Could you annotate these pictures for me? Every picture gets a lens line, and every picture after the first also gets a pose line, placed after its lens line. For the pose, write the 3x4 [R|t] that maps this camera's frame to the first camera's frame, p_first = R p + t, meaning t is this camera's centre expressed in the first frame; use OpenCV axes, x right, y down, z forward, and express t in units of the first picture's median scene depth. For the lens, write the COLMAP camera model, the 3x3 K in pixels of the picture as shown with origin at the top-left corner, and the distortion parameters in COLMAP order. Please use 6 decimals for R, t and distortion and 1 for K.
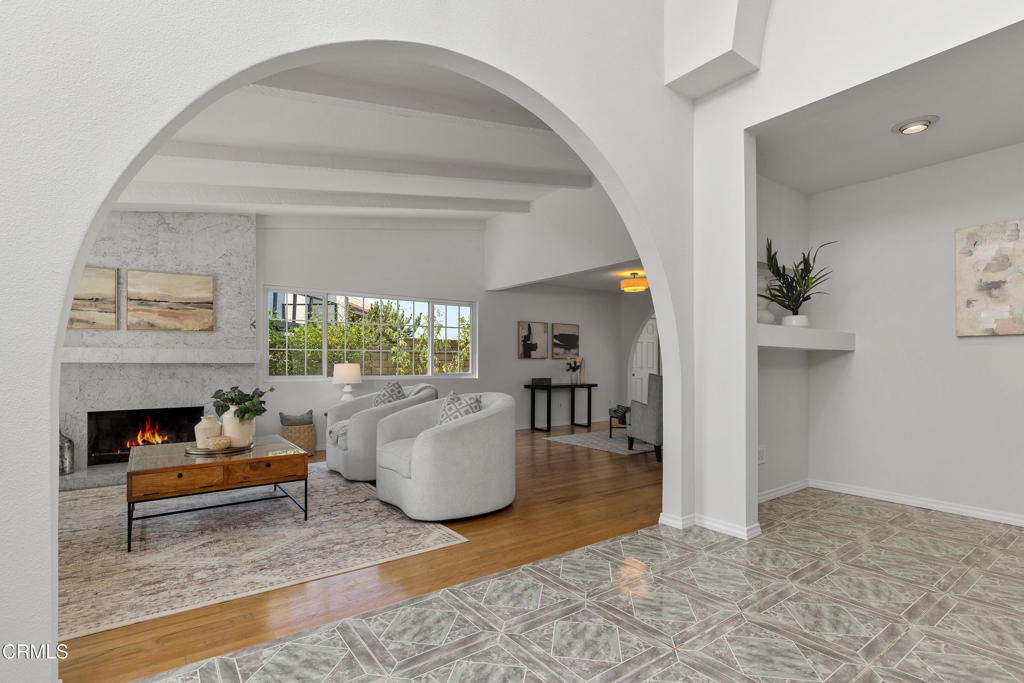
lens RADIAL K [[491.5, 0, 509.1], [0, 491.5, 360.1], [0, 0, 1]] dist [-0.001268, 0.000467]
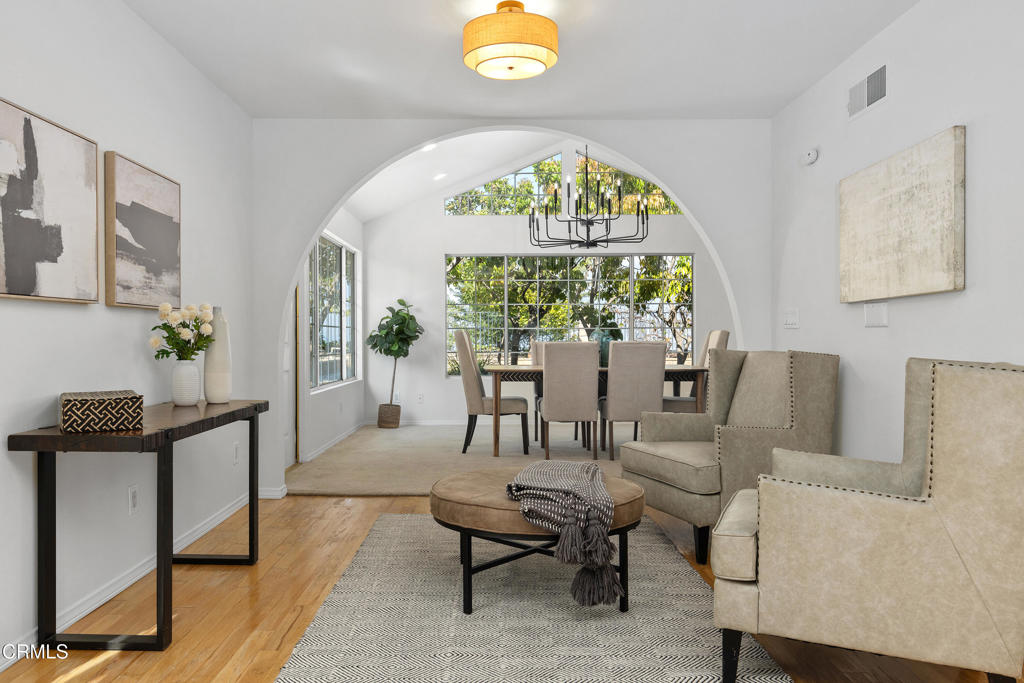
lens RADIAL K [[732.6, 0, 510.9], [0, 732.6, 345.4], [0, 0, 1]] dist [-0.022160, 0.015750]
pose [[0.566265, -0.009743, 0.824166, -0.140889], [-0.001815, 0.999913, 0.013068, 0.017990], [-0.824221, -0.008896, 0.566198, 1.067429]]
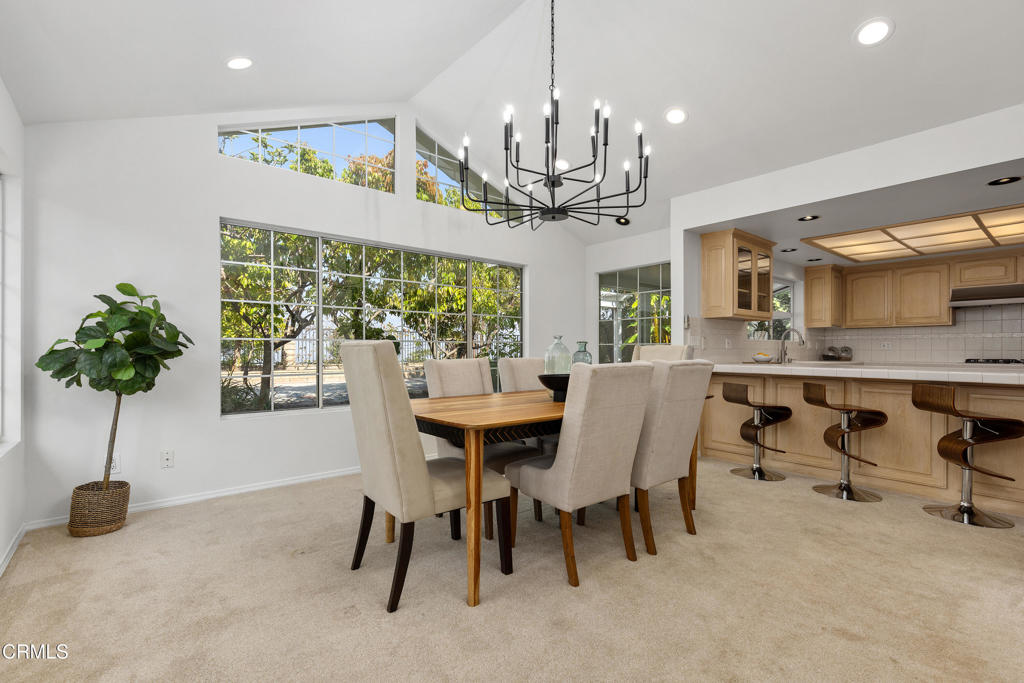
lens RADIAL K [[467.0, 0, 511.1], [0, 467.0, 349.9], [0, 0, 1]] dist [0.009454, -0.000683]
pose [[-0.064441, -0.002926, 0.997917, 0.486499], [-0.008527, 0.999961, 0.002381, 0.012227], [-0.997885, -0.008356, -0.064463, 1.782522]]
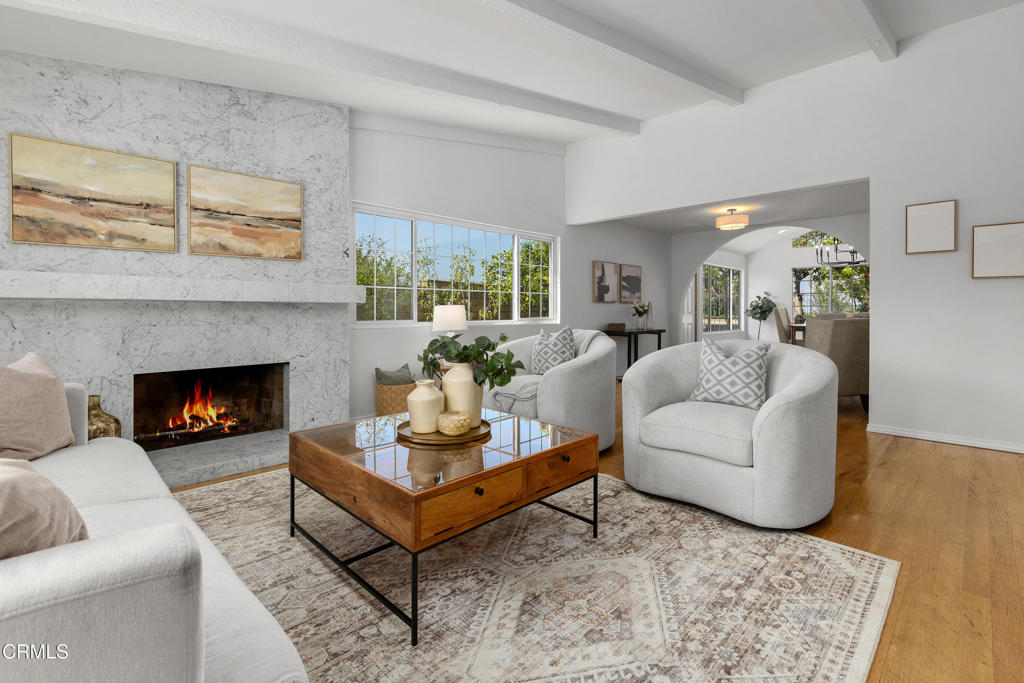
lens RADIAL K [[467.0, 0, 504.4], [0, 467.0, 311.3], [0, 0, 1]] dist [0.009454, -0.000683]
pose [[0.987905, 0.001128, 0.155058, -0.429673], [-0.002180, 0.999976, 0.006616, 0.013934], [-0.155047, -0.006874, 0.987883, 0.274723]]
